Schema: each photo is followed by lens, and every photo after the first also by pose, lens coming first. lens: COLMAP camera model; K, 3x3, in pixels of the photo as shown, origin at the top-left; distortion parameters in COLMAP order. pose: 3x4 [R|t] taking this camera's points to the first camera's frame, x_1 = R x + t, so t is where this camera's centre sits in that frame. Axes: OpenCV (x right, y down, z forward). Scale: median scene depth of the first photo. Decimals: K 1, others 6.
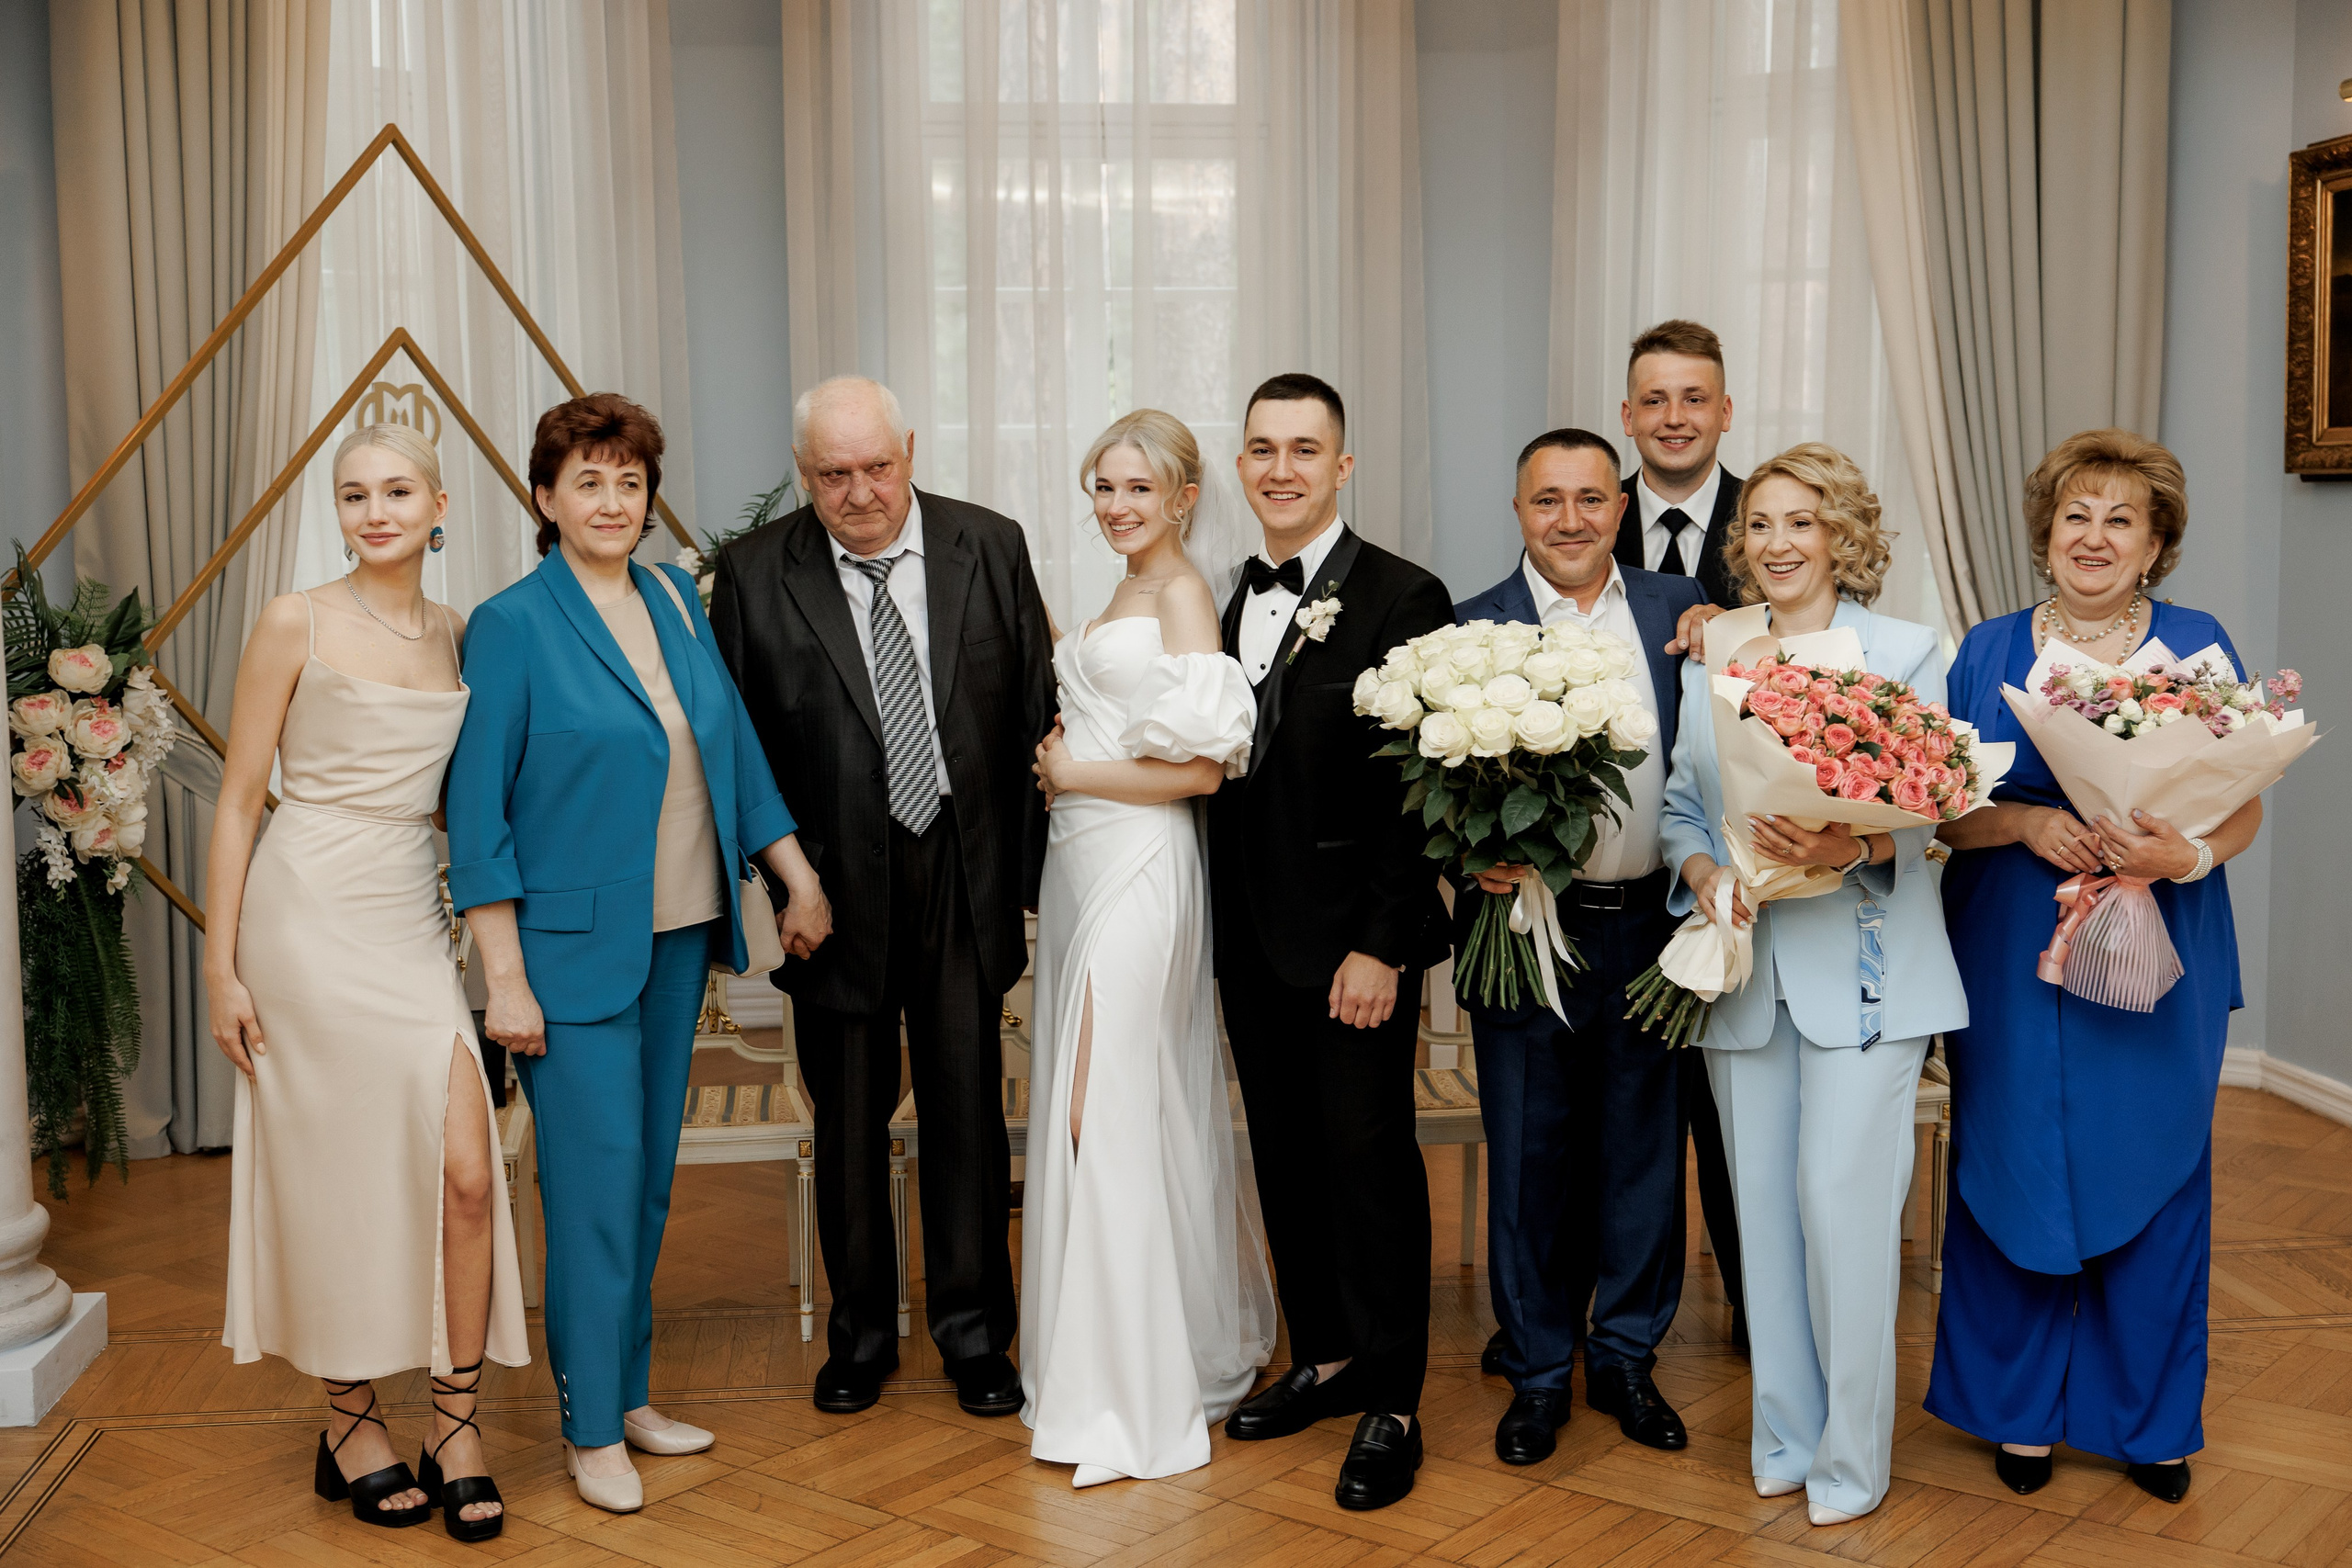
lens RADIAL K [[2789.4, 0, 1176.0], [0, 2789.4, 784.0], [0, 0, 1]] dist [-0.003436, 0.002180]
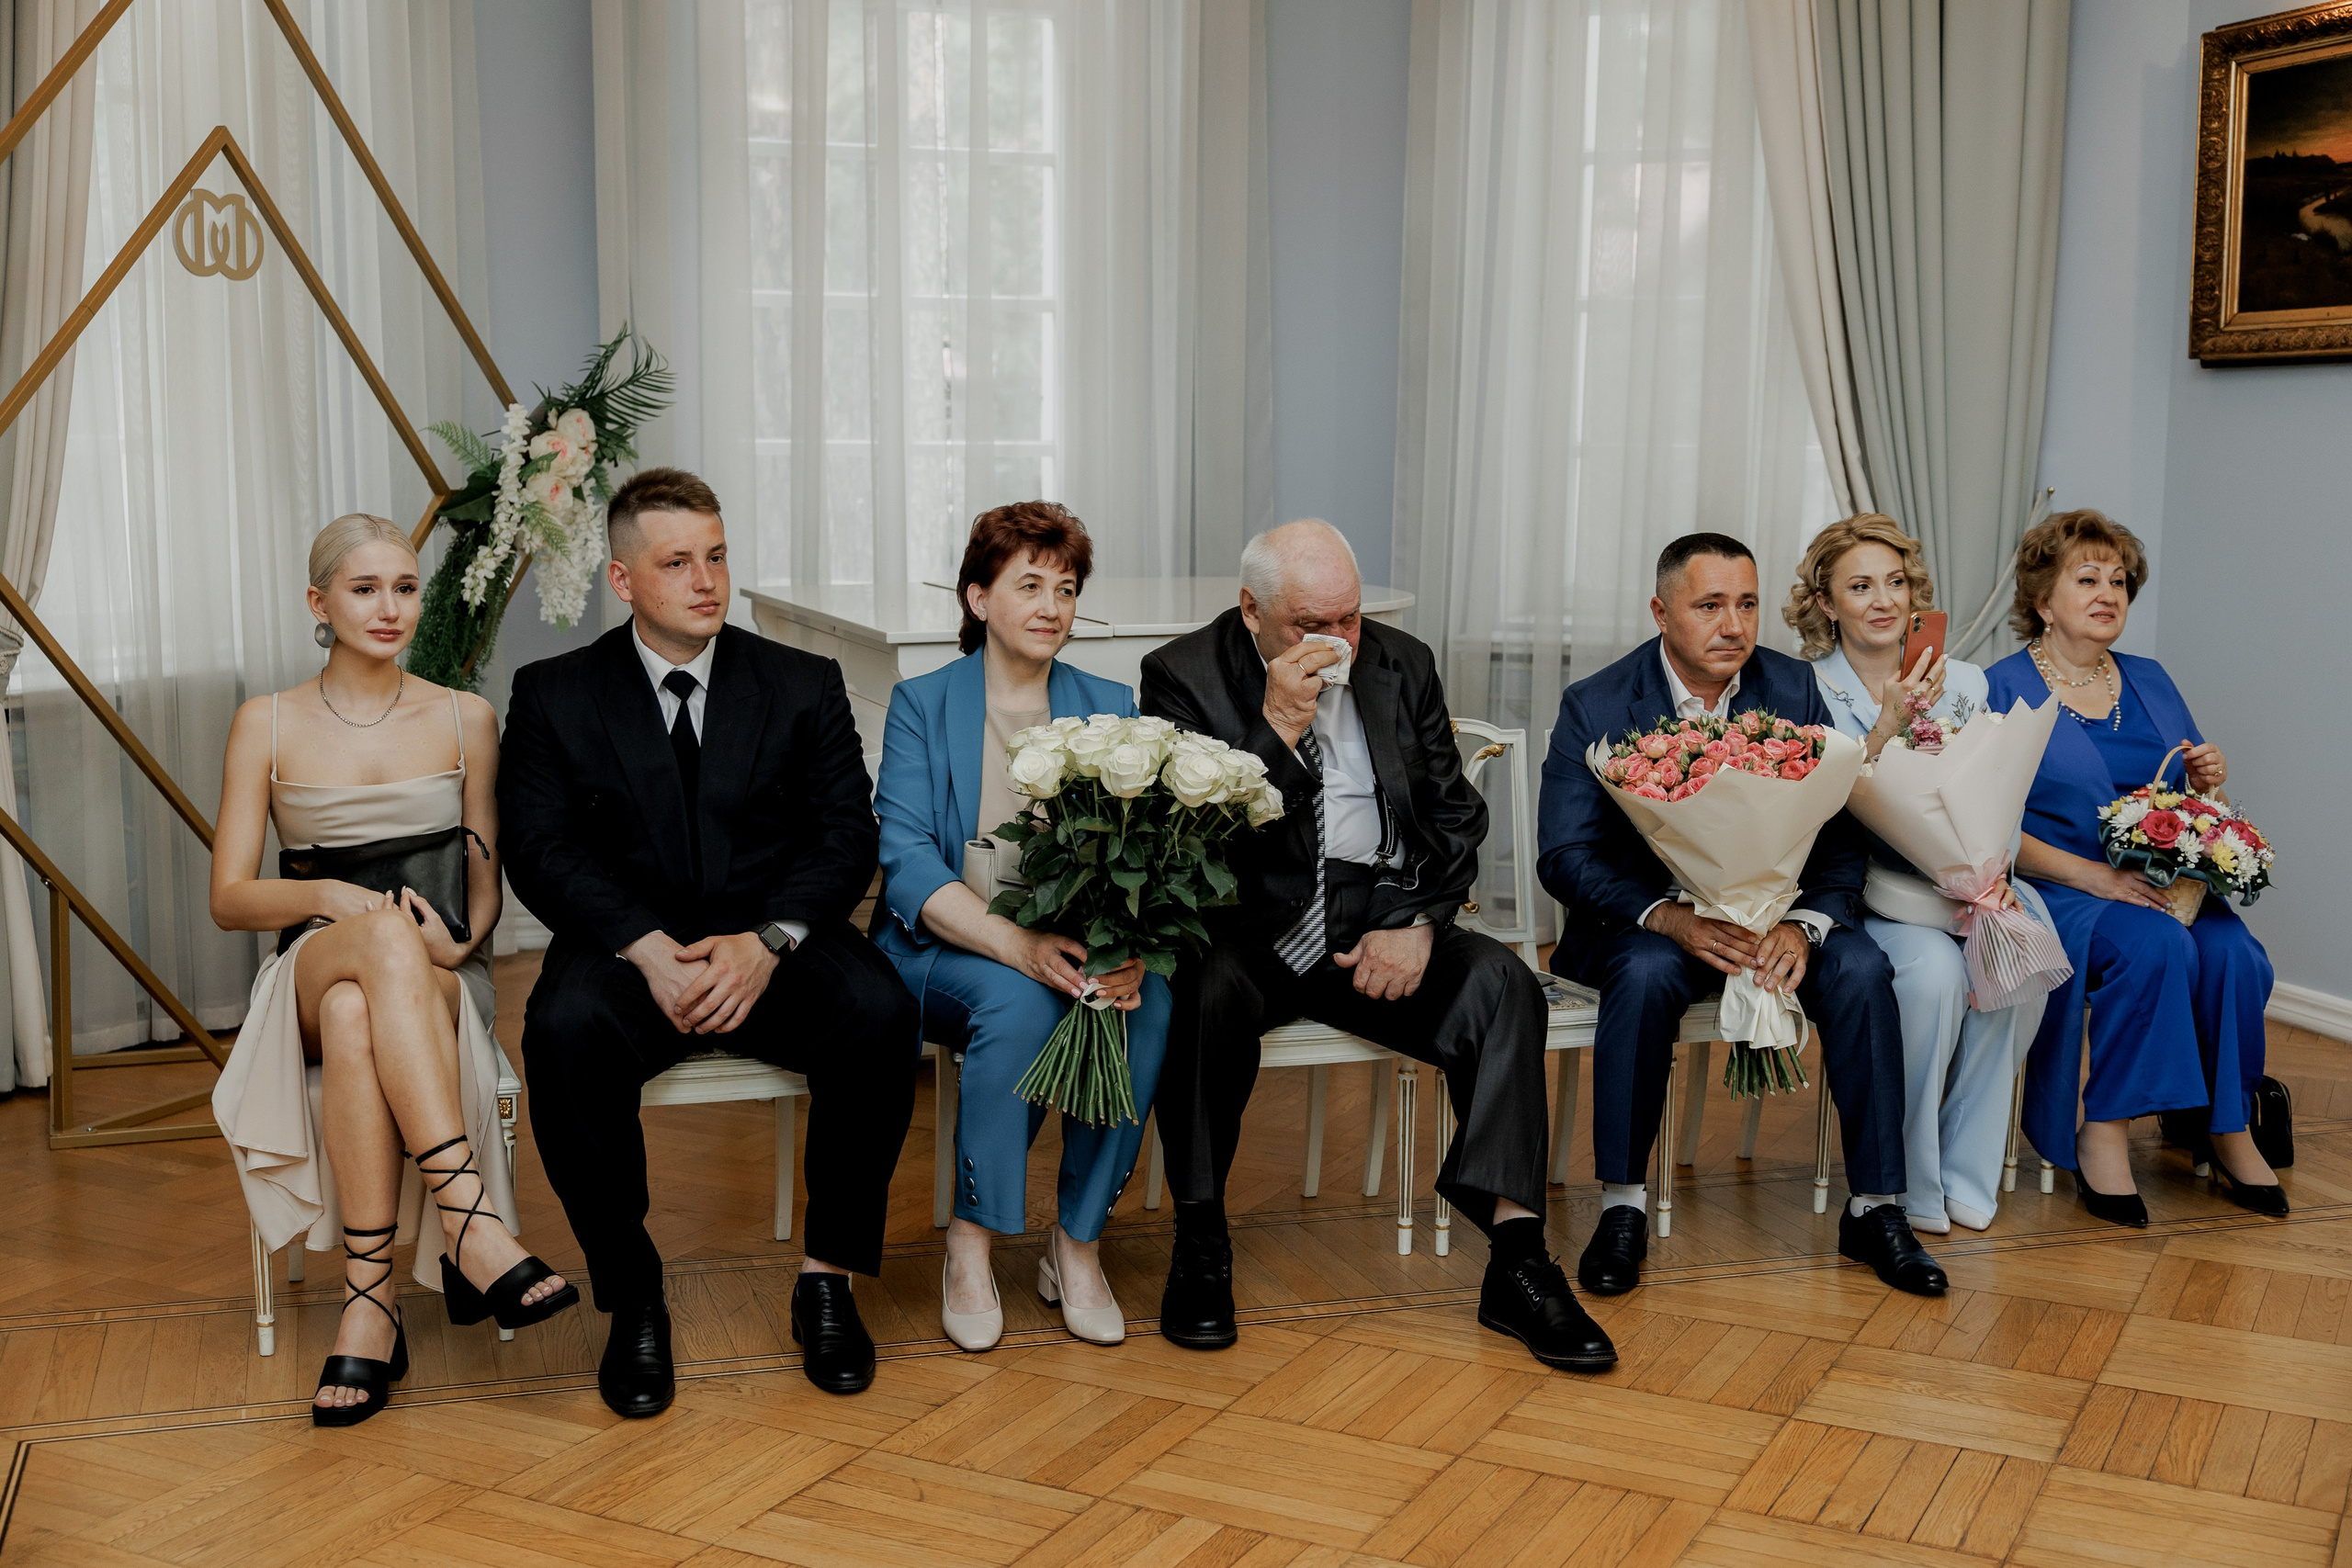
lens RADIAL K [[2700.0, 0, 1176.0], [0, 2700.0, 784.0], [0, 0, 1]] dist [0.003639, -0.027536]
pose [[0.980833, -0.006127, 0.194755, -0.147395], [0.001751, 0.999742, 0.022632, 0.017987], [-0.194844, -0.021858, 0.980591, 0.125597]]
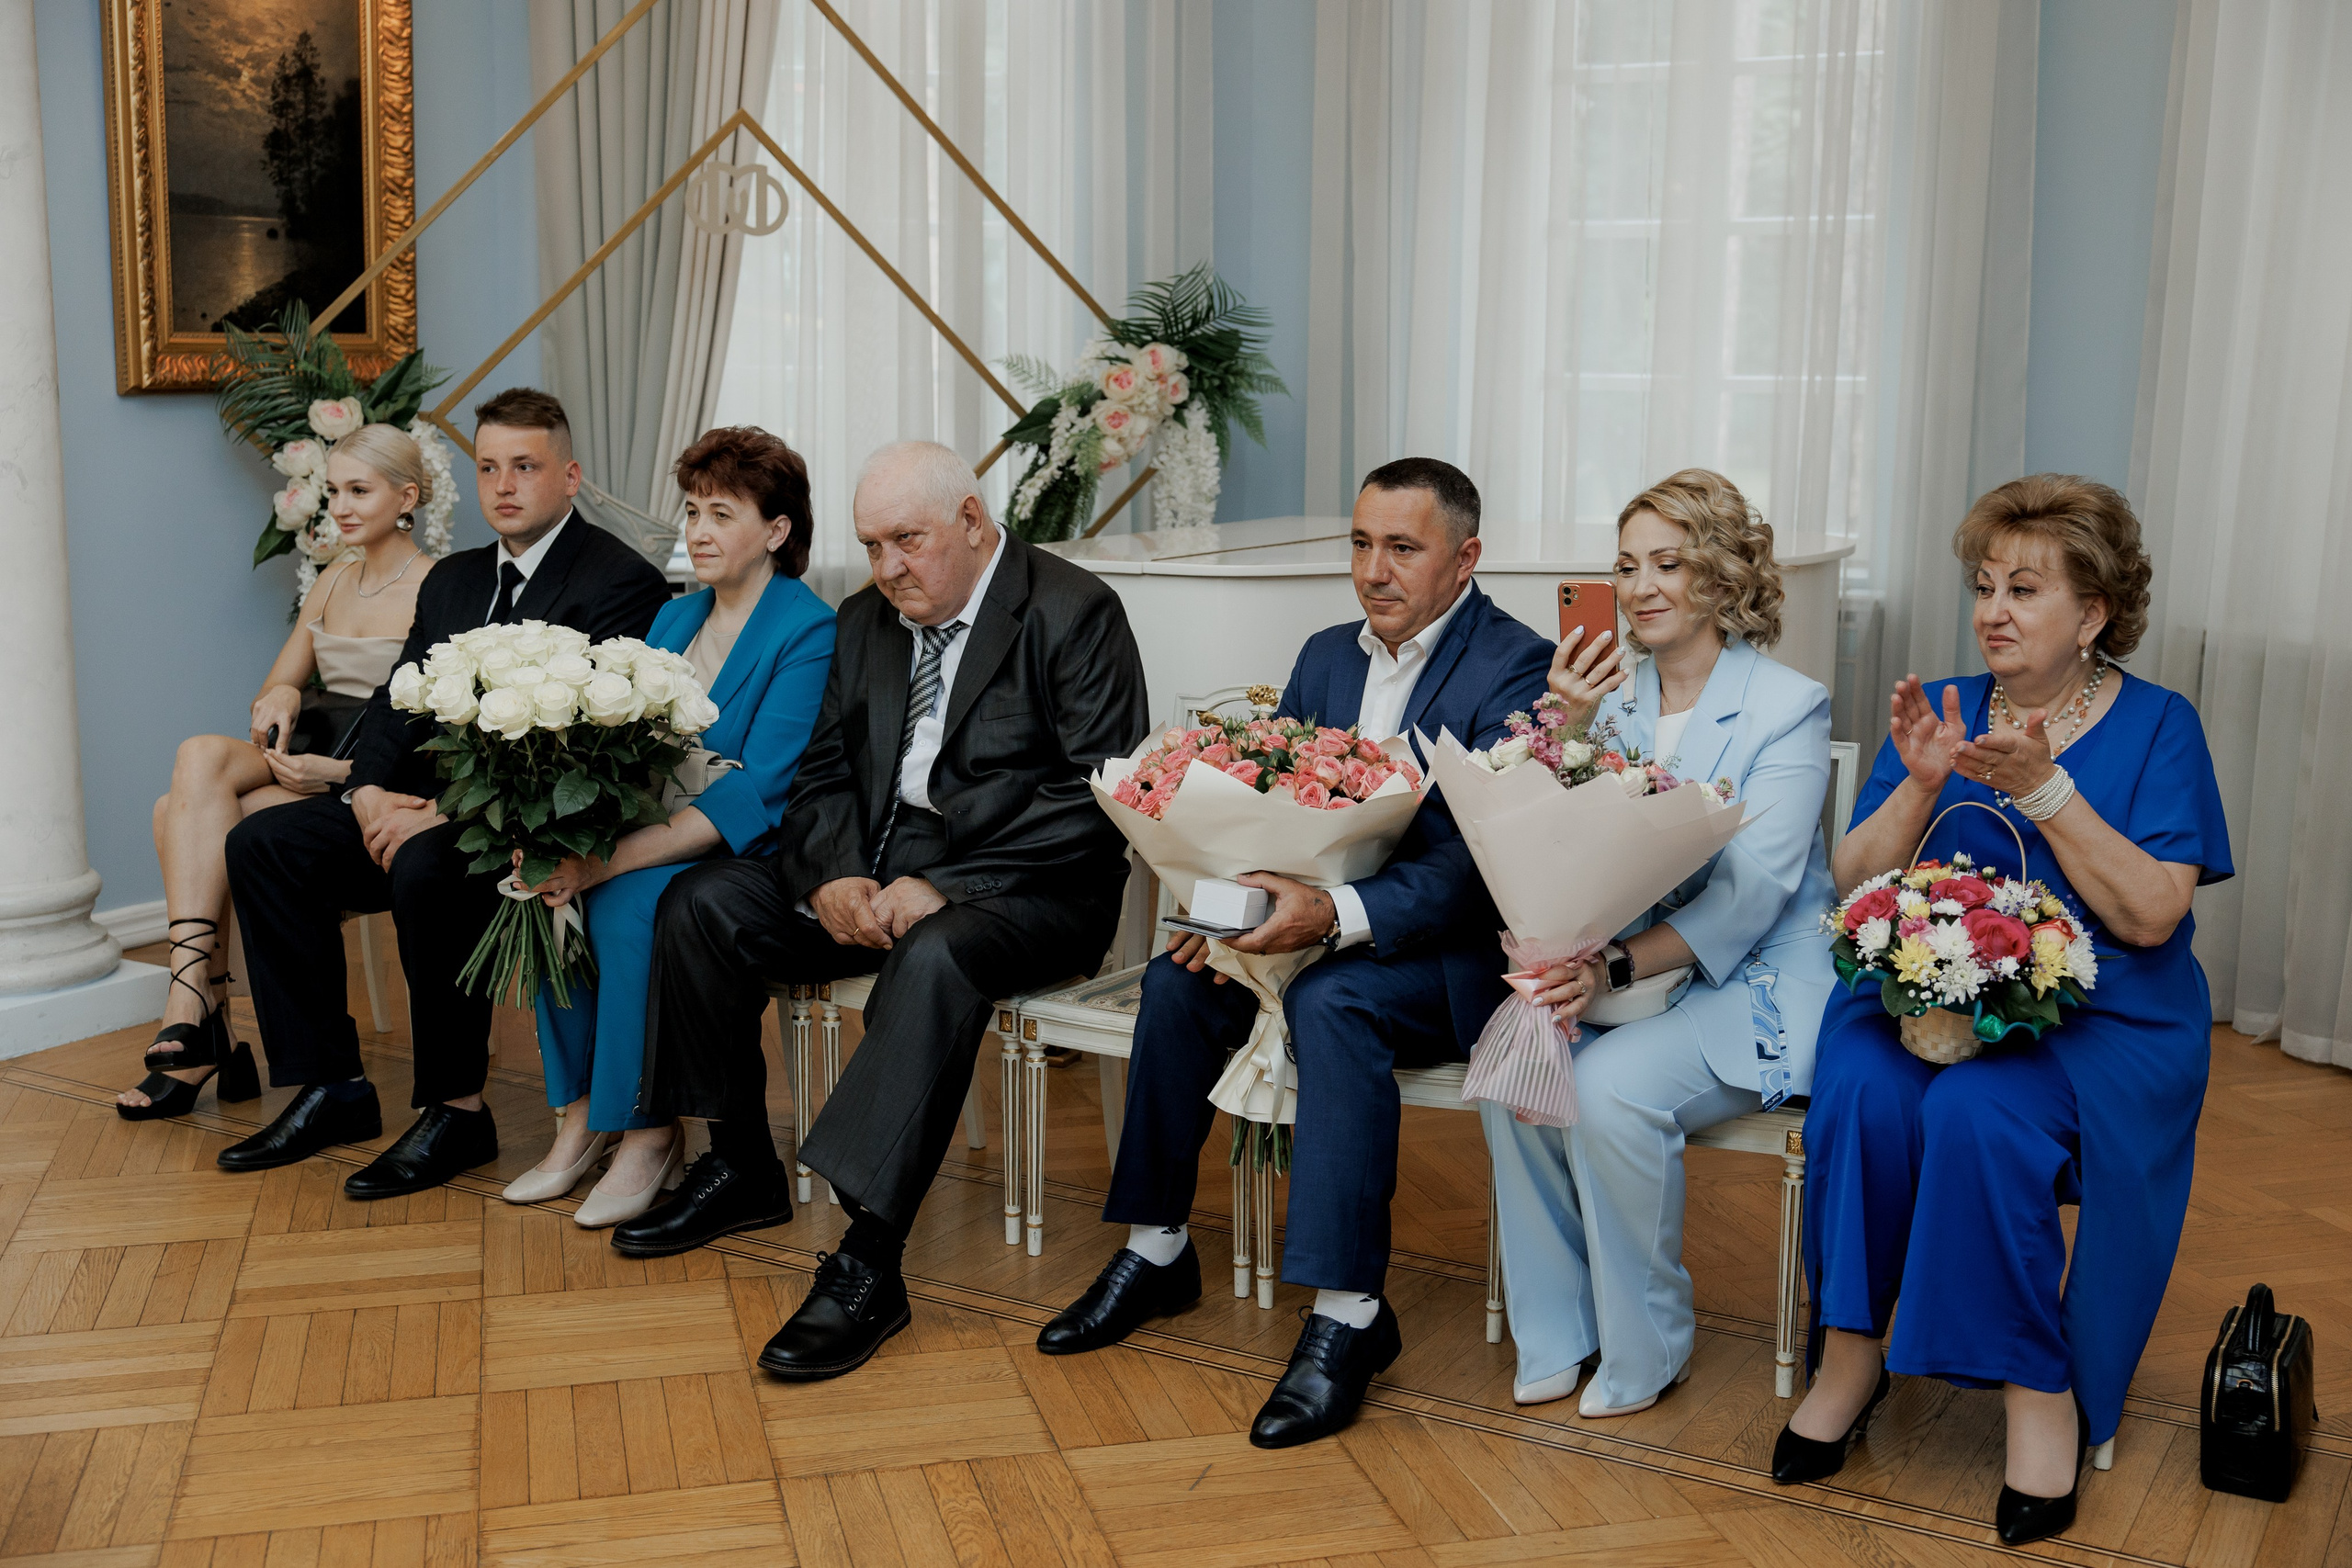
lens RADIAL K [[2535.9, 0, 1176.0], [0, 2535.9, 784.0], [0, 0, 1]] dist [-0.073693, -0.001250]
pose [[0.793435, 0.112274, -0.598210, 0.410625], [-0.078286, 0.993501, 0.082629, -0.005400], [0.603599, -0.018729, 0.797068, 0.337808]]
